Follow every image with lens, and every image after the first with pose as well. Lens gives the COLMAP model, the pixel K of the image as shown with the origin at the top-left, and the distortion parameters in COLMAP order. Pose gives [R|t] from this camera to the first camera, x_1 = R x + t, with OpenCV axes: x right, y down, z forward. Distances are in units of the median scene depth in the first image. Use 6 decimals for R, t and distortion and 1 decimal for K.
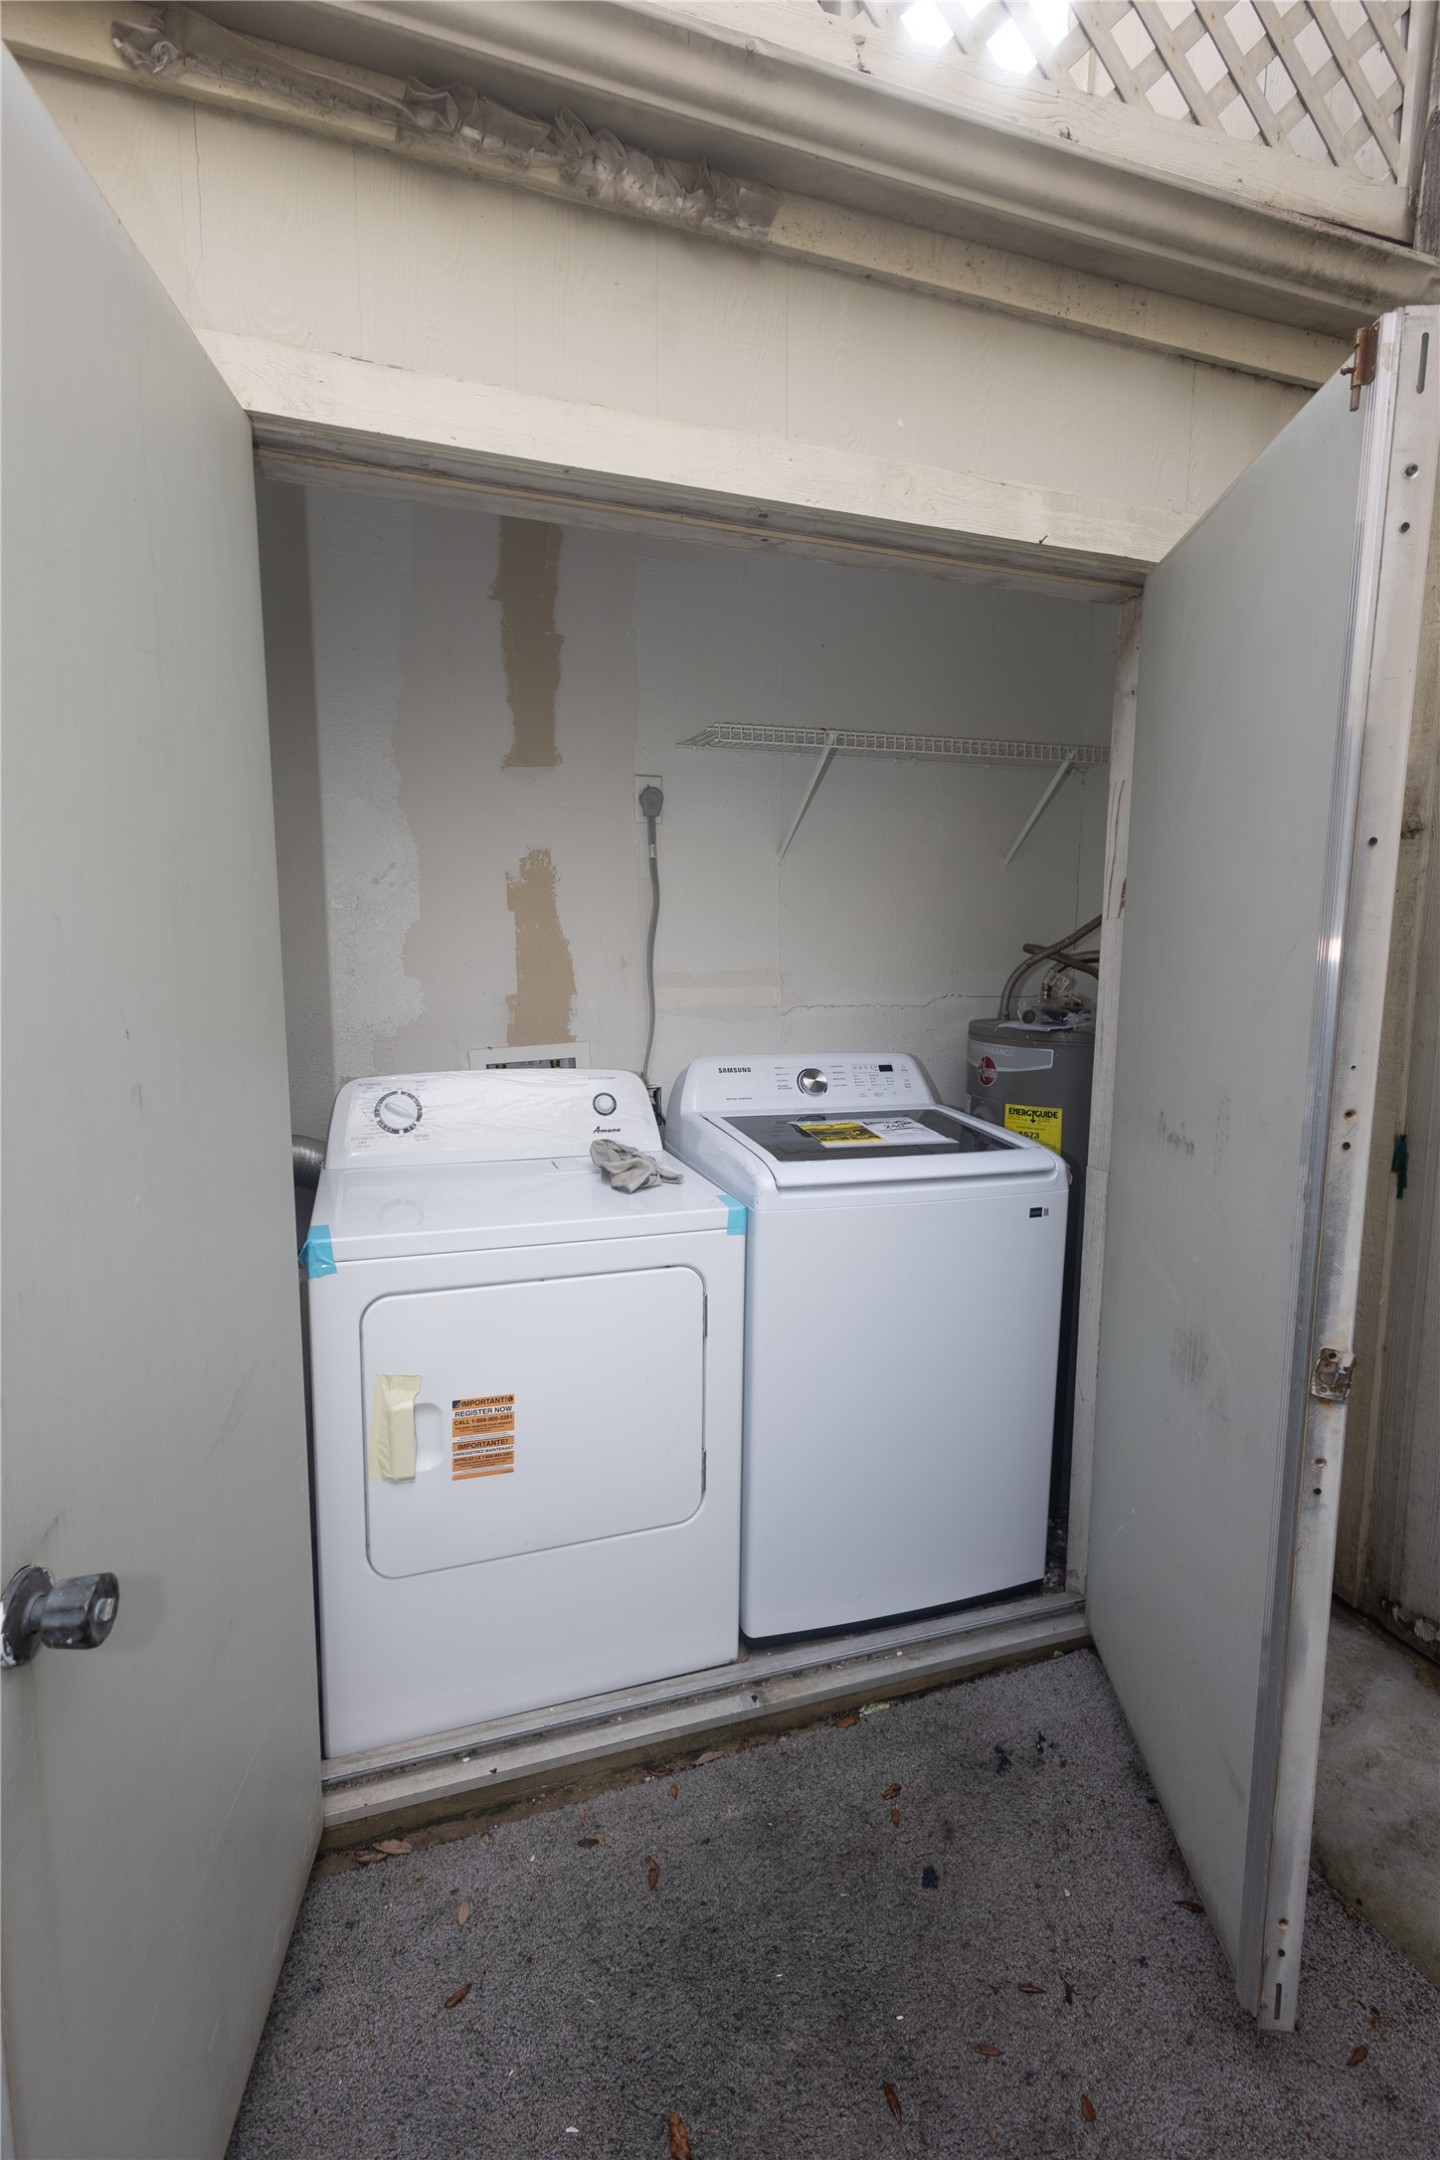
lens RADIAL K [[992.9, 0, 714.8], [0, 992.9, 1076.4], [0, 0, 1]] dist [0.015562, -0.003914]
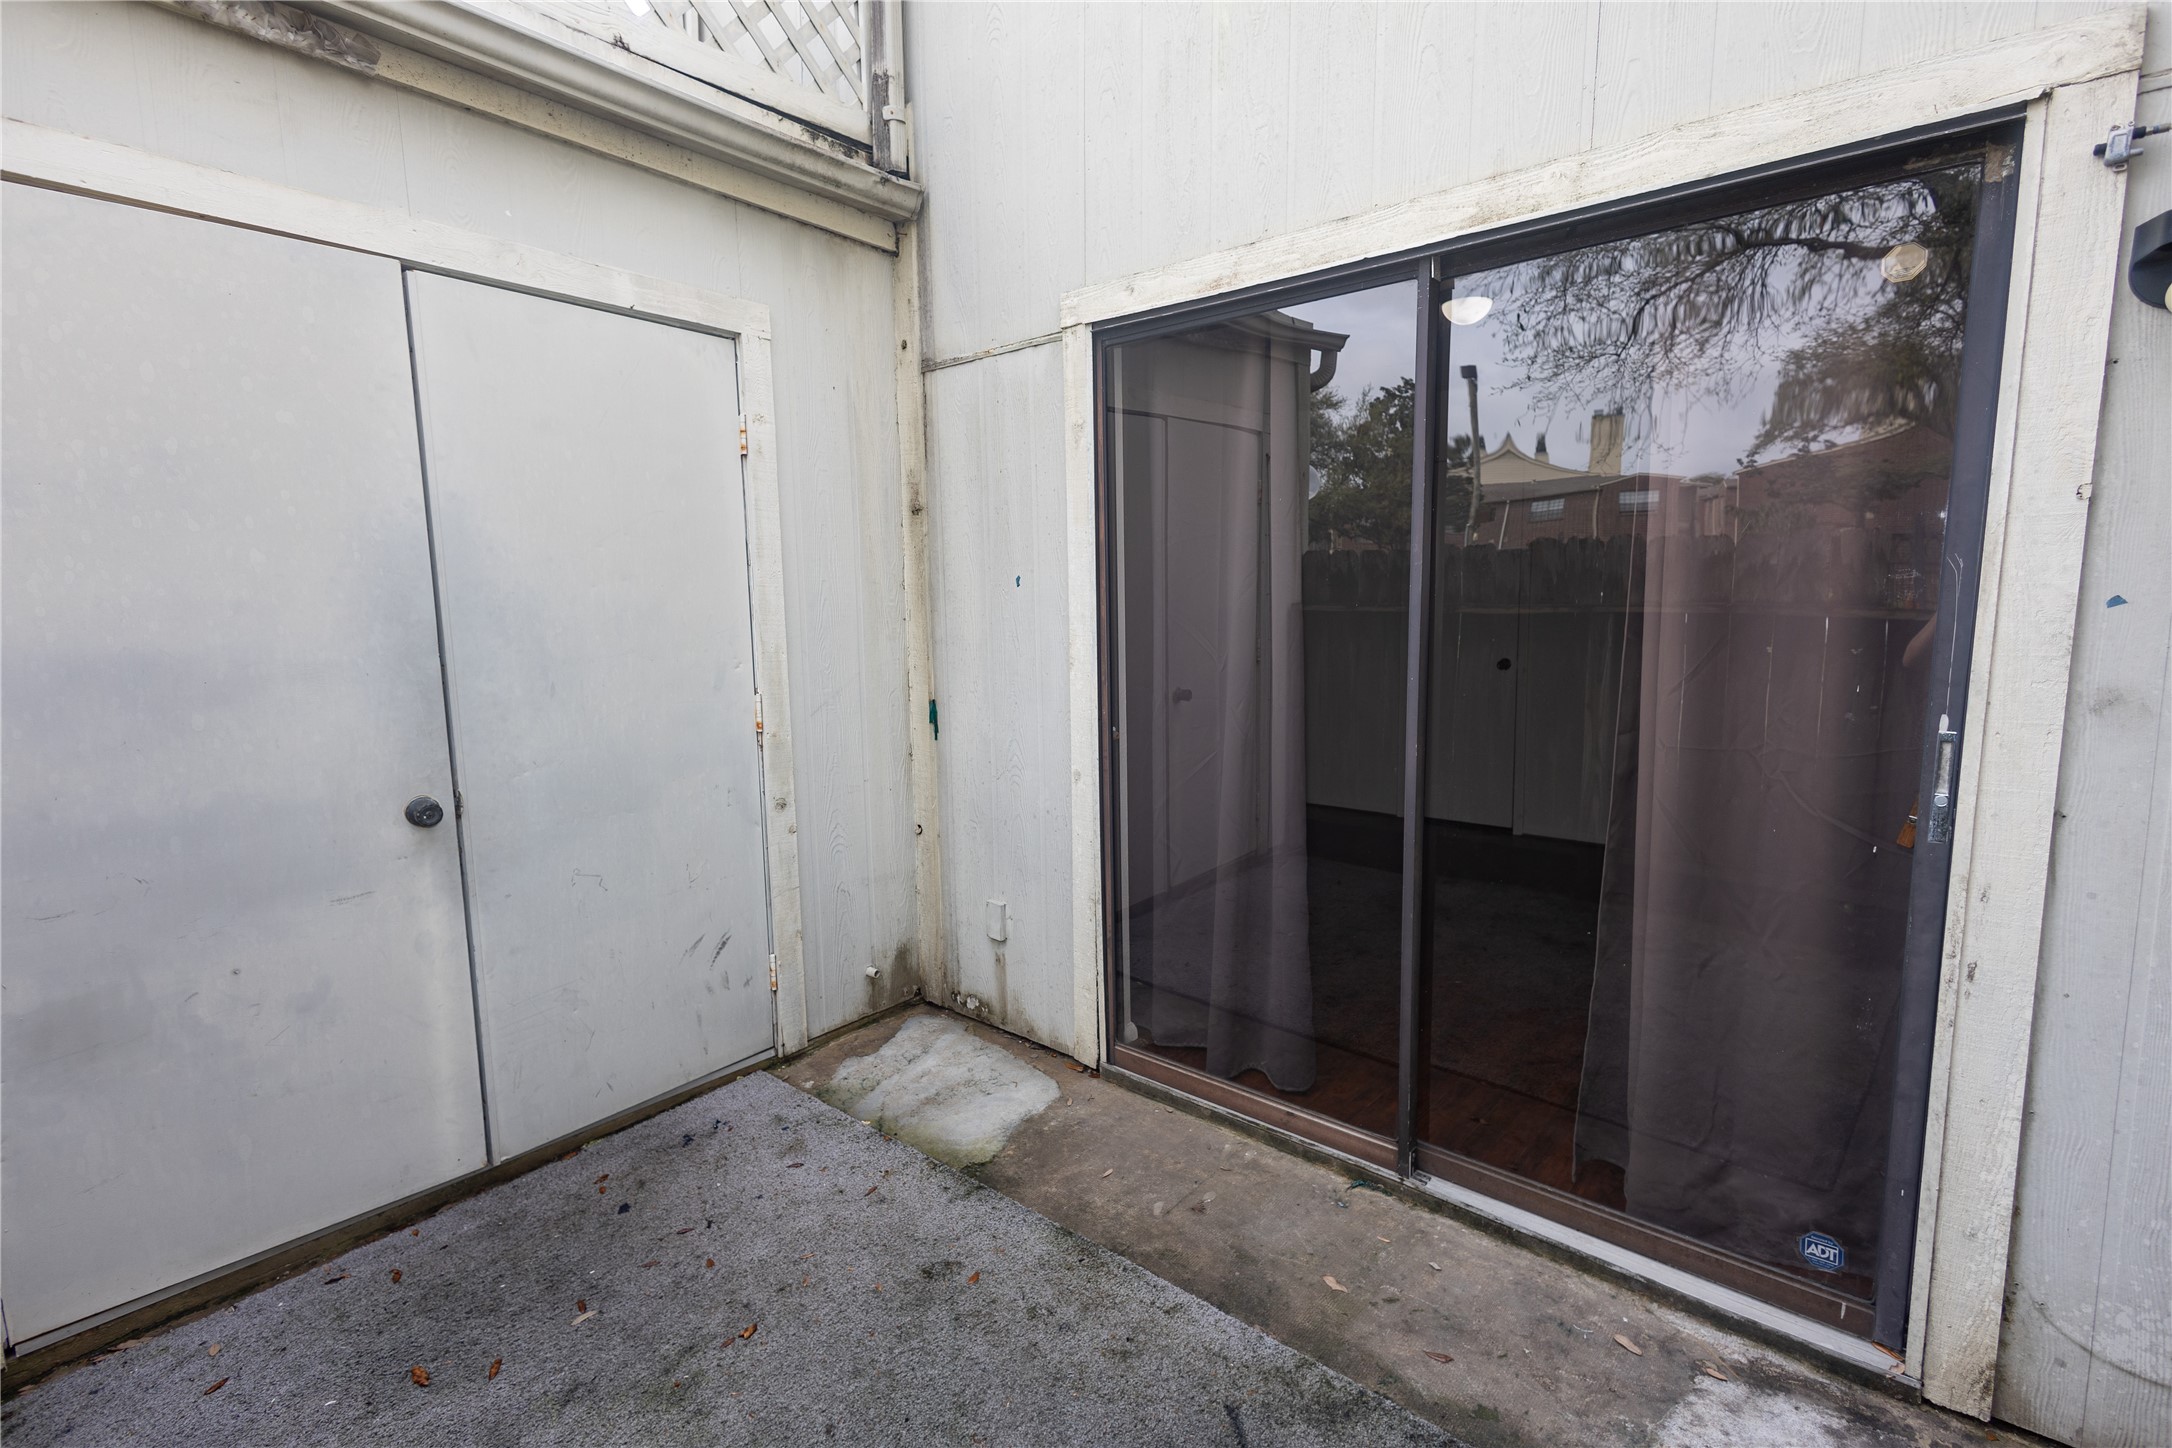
lens RADIAL K [[998.4, 0, 1089.7], [0, 998.4, 728.8], [0, 0, 1]] dist [0.015562, -0.003914]
pose [[0.853373, -0.082732, 0.514694, 0.093764], [0.081874, 0.996344, 0.024403, 0.108113], [-0.514831, 0.021315, 0.857027, -0.632484]]
